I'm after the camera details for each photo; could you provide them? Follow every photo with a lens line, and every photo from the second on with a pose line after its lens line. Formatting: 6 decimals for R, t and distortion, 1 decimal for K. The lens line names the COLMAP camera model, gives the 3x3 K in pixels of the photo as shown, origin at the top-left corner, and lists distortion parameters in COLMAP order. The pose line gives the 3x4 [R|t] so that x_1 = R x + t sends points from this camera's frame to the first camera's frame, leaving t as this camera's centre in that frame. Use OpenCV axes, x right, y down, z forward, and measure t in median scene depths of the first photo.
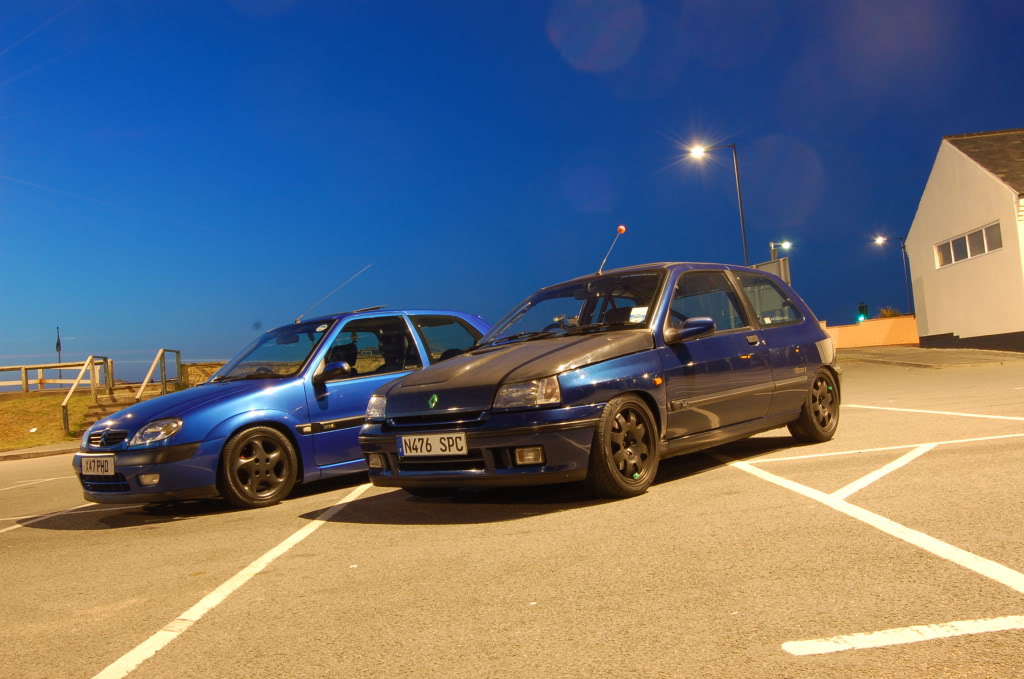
lens RADIAL K [[952.2, 0, 512.0], [0, 952.2, 339.5], [0, 0, 1]] dist [-0.071963, 0.000653]
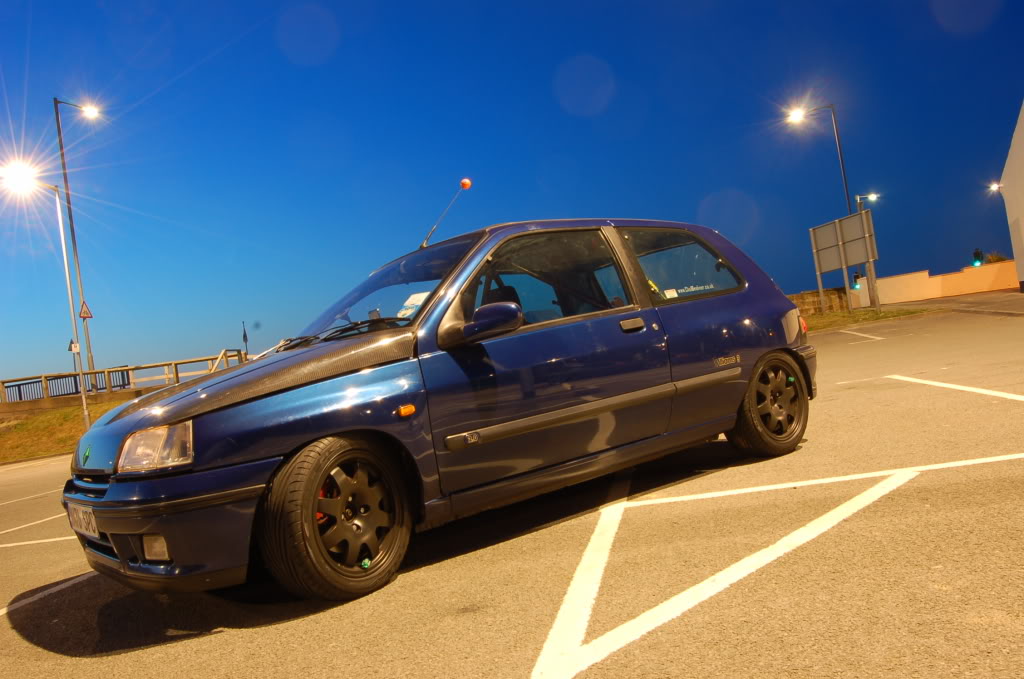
lens RADIAL K [[835.8, 0, 512.0], [0, 835.8, 339.5], [0, 0, 1]] dist [-0.069481, -0.001901]
pose [[0.983032, -0.058429, -0.173880, 0.274917], [0.064825, 0.997405, 0.031331, -0.014134], [0.171598, -0.042071, 0.984268, 0.392927]]
